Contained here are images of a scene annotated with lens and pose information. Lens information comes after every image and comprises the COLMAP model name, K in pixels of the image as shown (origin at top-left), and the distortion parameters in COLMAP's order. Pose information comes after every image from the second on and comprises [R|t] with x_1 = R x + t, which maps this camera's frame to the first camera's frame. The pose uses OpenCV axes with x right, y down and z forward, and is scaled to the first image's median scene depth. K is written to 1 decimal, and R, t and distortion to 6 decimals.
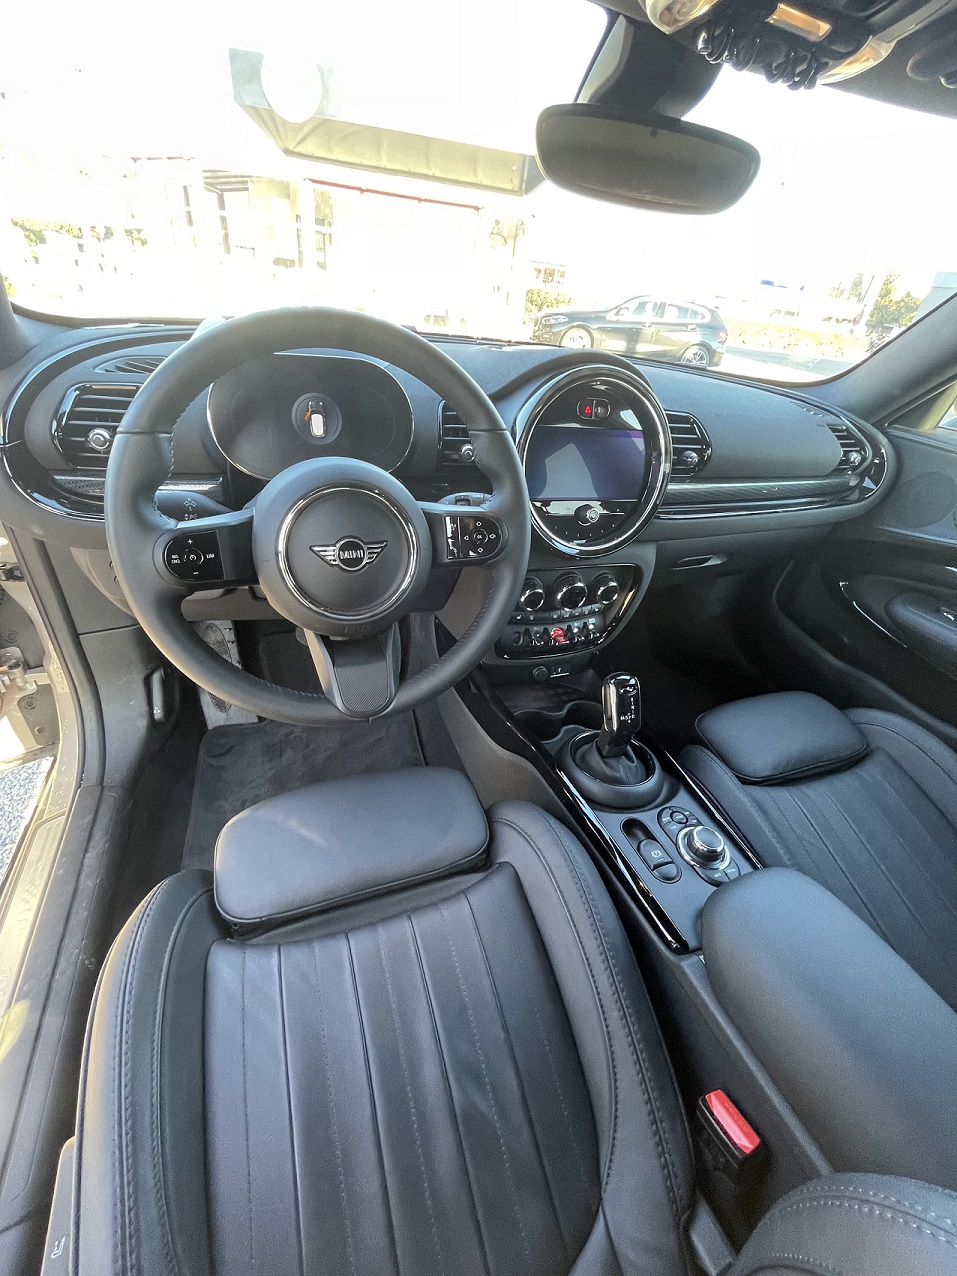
lens RADIAL K [[520.8, 0, 478.5], [0, 520.8, 638.0], [0, 0, 1]] dist [0.000878, 0.000116]
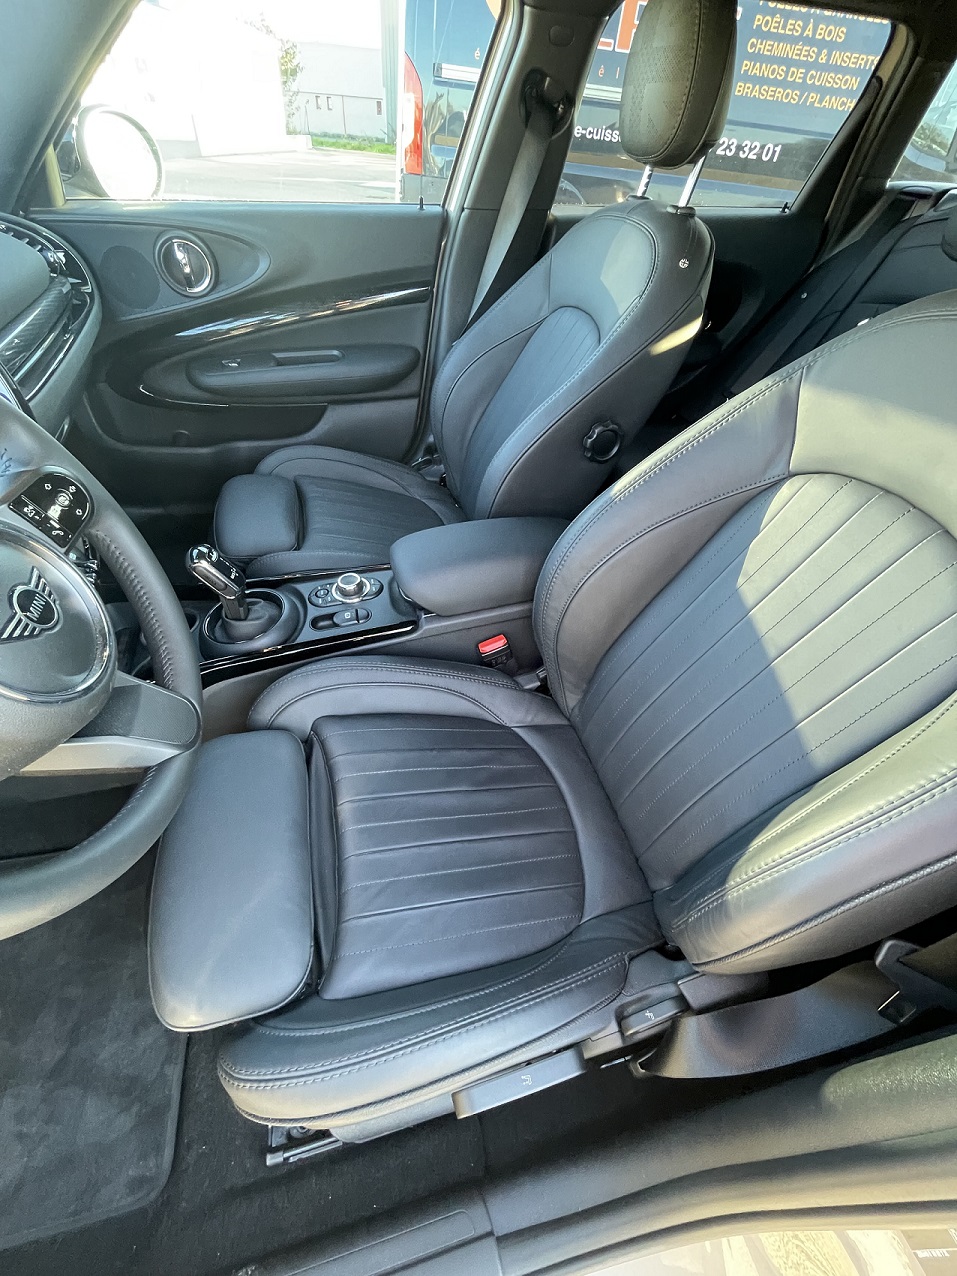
lens RADIAL K [[520.8, 0, 478.5], [0, 520.8, 638.0], [0, 0, 1]] dist [0.000878, 0.000116]
pose [[0.094660, -0.769873, 0.631138, -0.490895], [0.523322, 0.577801, 0.626322, -0.195962], [-0.846861, 0.271001, 0.457586, 0.145157]]
